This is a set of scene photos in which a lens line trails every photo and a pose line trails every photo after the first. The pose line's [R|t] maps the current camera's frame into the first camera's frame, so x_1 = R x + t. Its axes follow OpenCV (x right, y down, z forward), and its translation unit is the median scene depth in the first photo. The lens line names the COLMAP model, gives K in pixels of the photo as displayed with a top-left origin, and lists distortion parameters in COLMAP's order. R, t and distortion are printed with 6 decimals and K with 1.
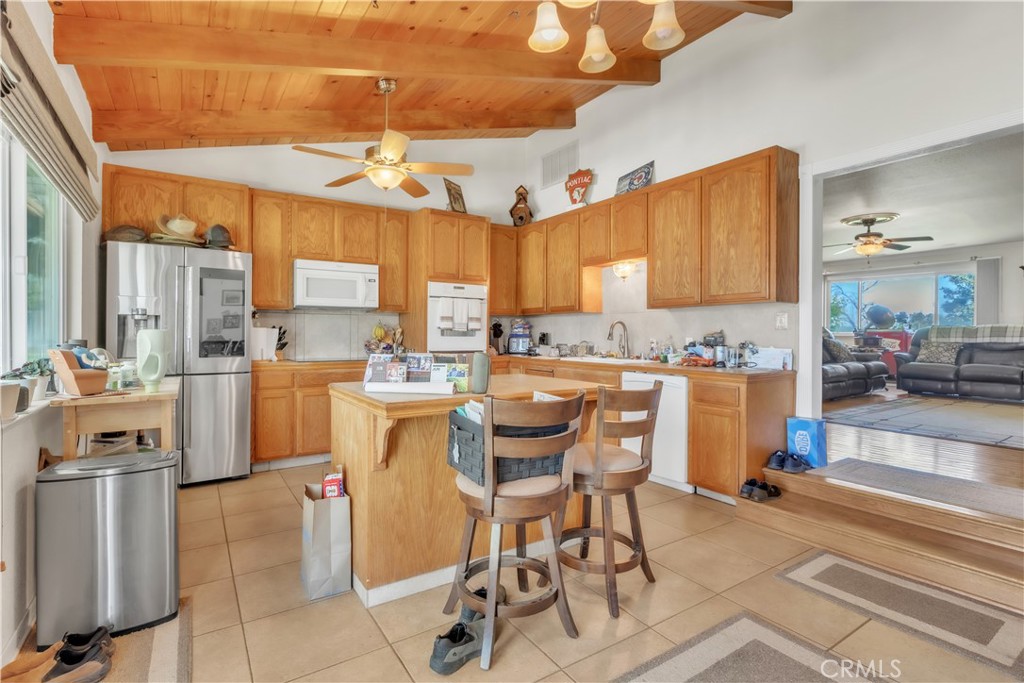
lens RADIAL K [[490.0, 0, 510.8], [0, 490.0, 337.9], [0, 0, 1]] dist [-0.001480, 0.000004]
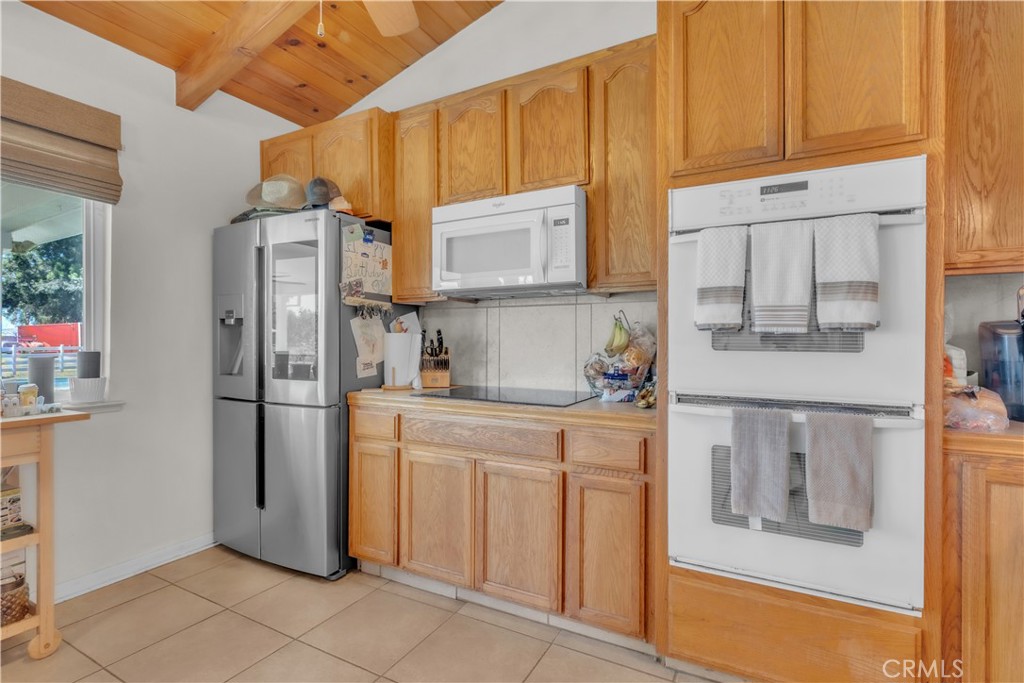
lens RADIAL K [[490.0, 0, 509.4], [0, 490.0, 335.4], [0, 0, 1]] dist [-0.001480, 0.000004]
pose [[0.453061, -0.010627, -0.891416, 0.086137], [-0.002860, 0.999906, -0.013374, -0.008502], [0.891475, 0.008608, 0.452988, 0.744922]]
